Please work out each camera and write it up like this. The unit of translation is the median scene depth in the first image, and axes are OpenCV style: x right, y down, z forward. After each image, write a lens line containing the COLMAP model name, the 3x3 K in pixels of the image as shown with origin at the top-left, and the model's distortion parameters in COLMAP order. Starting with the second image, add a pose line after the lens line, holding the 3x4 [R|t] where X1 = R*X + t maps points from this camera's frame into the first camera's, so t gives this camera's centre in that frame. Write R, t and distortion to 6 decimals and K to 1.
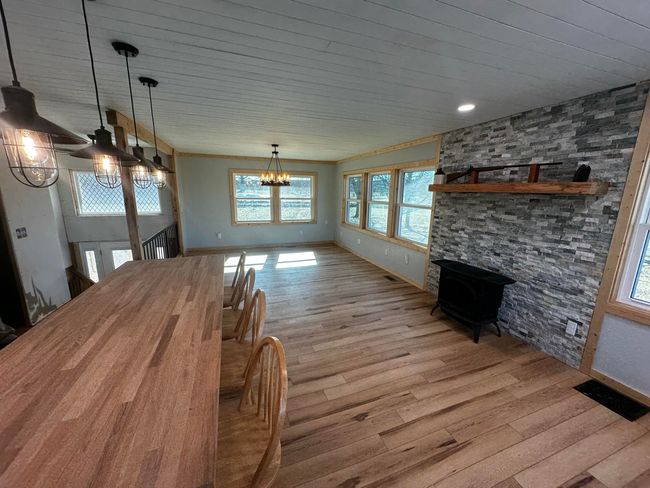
lens RADIAL K [[259.2, 0, 326.4], [0, 259.2, 246.1], [0, 0, 1]] dist [0.001986, -0.000282]
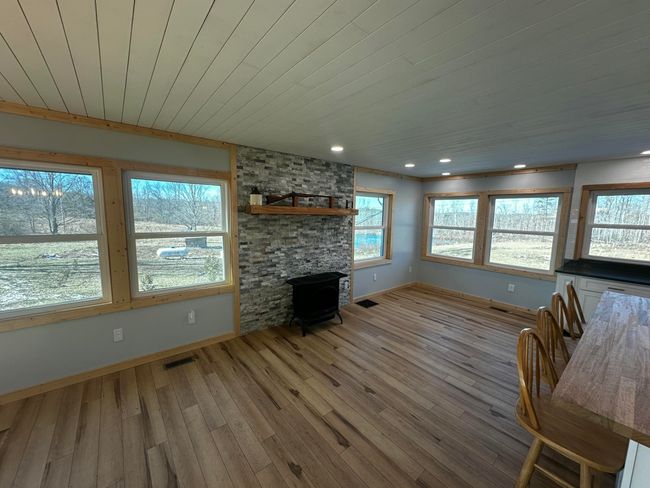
lens RADIAL K [[259.2, 0, 327.3], [0, 259.2, 244.1], [0, 0, 1]] dist [0.001986, -0.000282]
pose [[-0.330495, -0.137703, 0.933708, -0.509327], [0.172567, 0.963805, 0.203223, -0.265578], [-0.927897, 0.228291, -0.294770, 1.138377]]
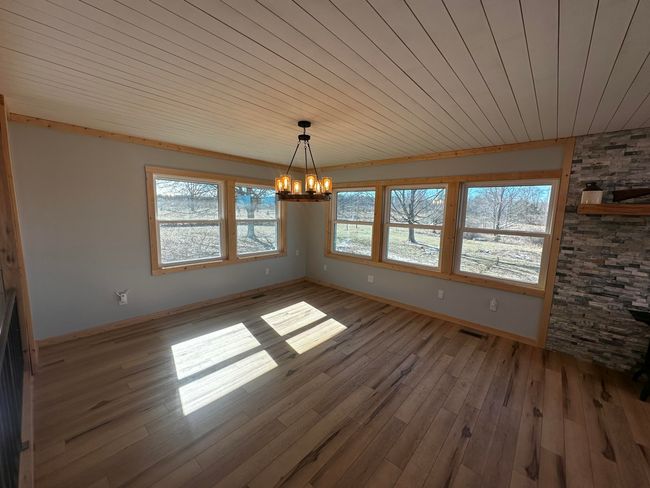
lens RADIAL K [[259.2, 0, 324.6], [0, 259.2, 244.6], [0, 0, 1]] dist [0.001986, -0.000282]
pose [[0.882679, -0.054539, 0.466802, -0.595403], [0.086614, 0.995108, -0.047515, -0.166988], [-0.461927, 0.082372, 0.883084, 0.764099]]
